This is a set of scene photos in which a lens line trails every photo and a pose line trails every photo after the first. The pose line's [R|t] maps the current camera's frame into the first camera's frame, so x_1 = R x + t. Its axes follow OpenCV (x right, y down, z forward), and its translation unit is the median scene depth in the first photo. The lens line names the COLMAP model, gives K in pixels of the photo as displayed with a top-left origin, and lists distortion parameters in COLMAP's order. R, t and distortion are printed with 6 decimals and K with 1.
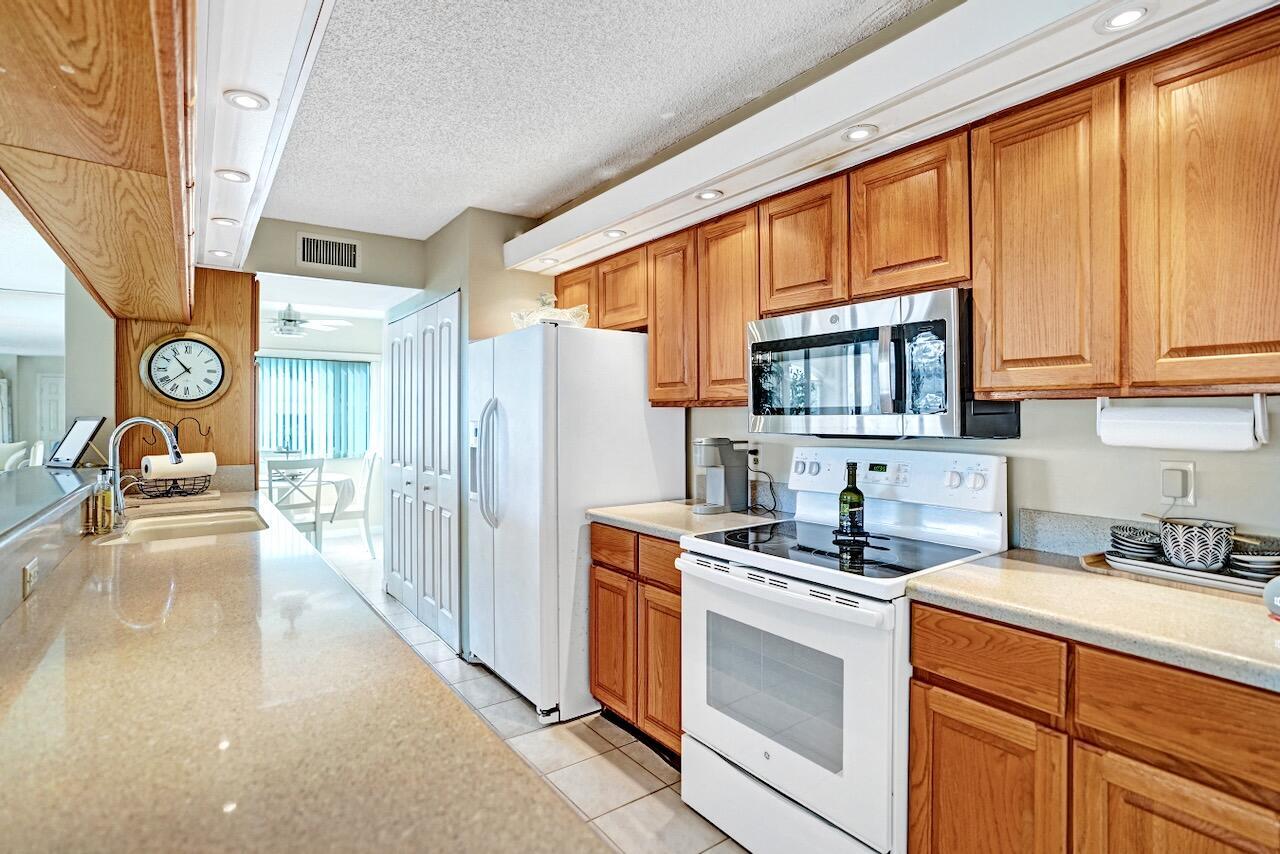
lens RADIAL K [[609.3, 0, 644.9], [0, 609.3, 417.9], [0, 0, 1]] dist [-0.013013, 0.002338]
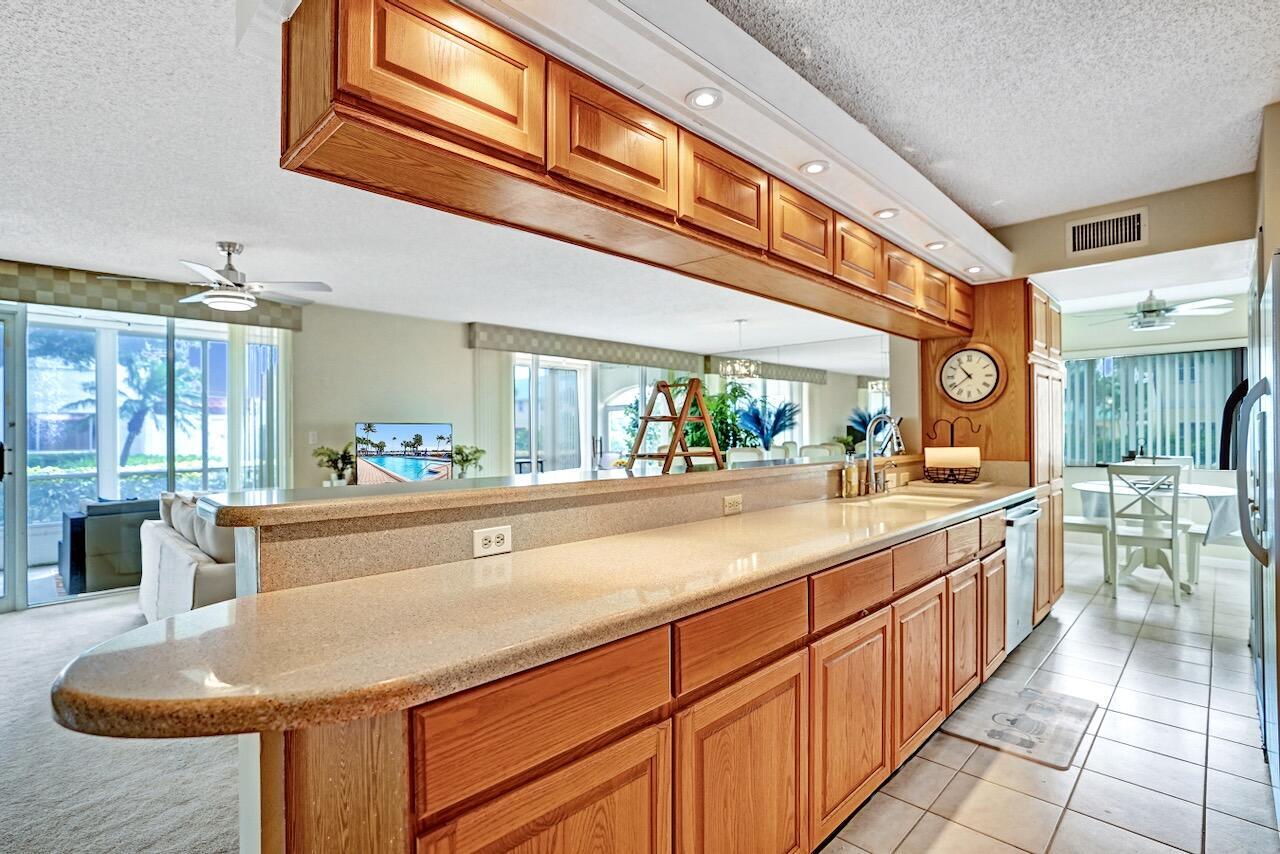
lens RADIAL K [[609.3, 0, 650.6], [0, 609.3, 426.9], [0, 0, 1]] dist [-0.013013, 0.002338]
pose [[0.152906, -0.005720, -0.988224, 0.290088], [0.000053, 0.999983, -0.005780, 0.024170], [0.988241, 0.000831, 0.152904, 0.215917]]
